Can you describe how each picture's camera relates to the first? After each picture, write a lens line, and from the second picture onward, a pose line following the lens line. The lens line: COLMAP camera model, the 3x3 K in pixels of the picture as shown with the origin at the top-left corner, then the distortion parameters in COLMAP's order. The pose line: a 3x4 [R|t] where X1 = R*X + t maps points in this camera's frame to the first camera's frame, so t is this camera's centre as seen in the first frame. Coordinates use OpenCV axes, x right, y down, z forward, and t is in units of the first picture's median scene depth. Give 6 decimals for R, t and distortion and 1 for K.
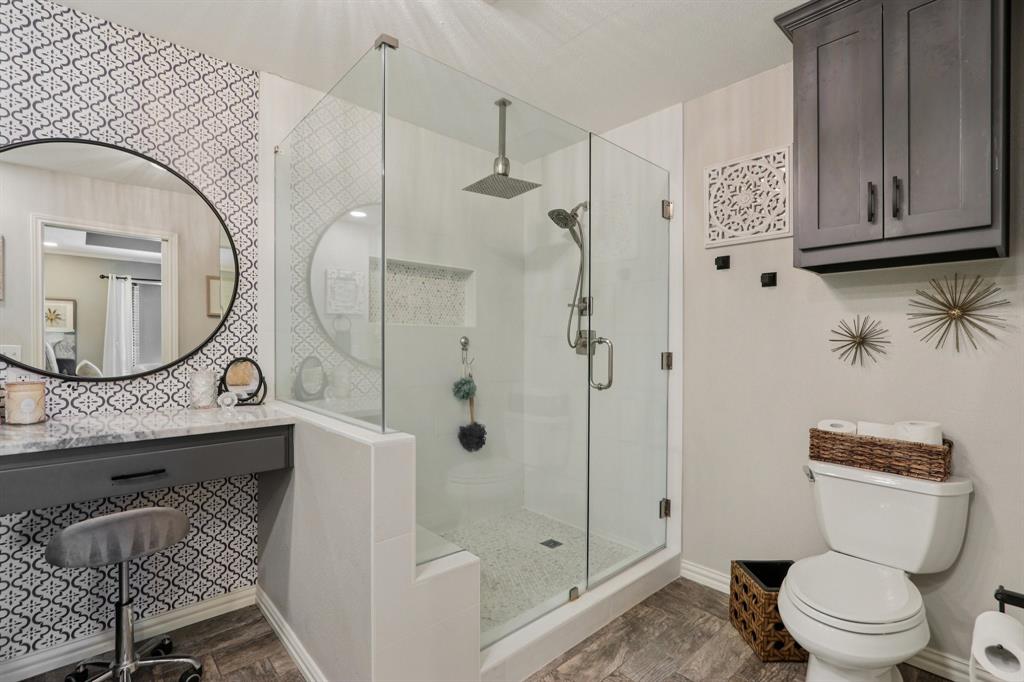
lens RADIAL K [[475.9, 0, 524.9], [0, 475.9, 346.8], [0, 0, 1]] dist [-0.012945, 0.000990]
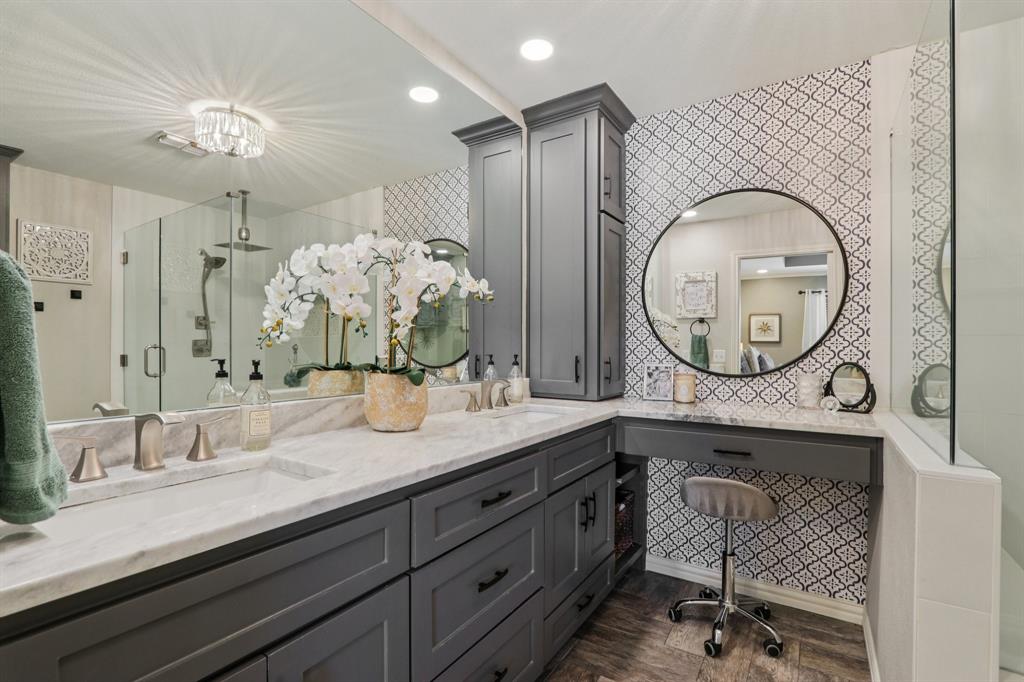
lens RADIAL K [[475.9, 0, 509.5], [0, 475.9, 347.4], [0, 0, 1]] dist [-0.012945, 0.000990]
pose [[0.241078, -0.002055, -0.970503, 0.180729], [-0.013628, 0.999892, -0.005503, 0.007045], [0.970410, 0.014553, 0.241024, 0.093359]]
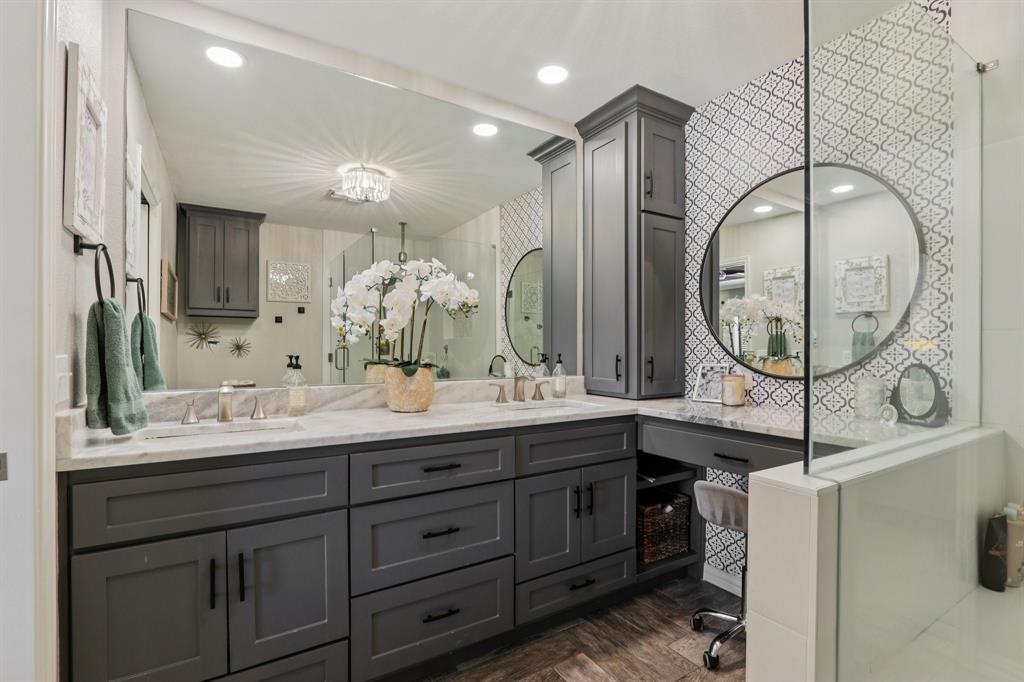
lens RADIAL K [[475.9, 0, 511.1], [0, 475.9, 349.6], [0, 0, 1]] dist [-0.012945, 0.000990]
pose [[-0.193527, 0.000547, -0.981095, 0.314663], [-0.012858, 0.999913, 0.003094, 0.005456], [0.981011, 0.013214, -0.193503, 0.498774]]
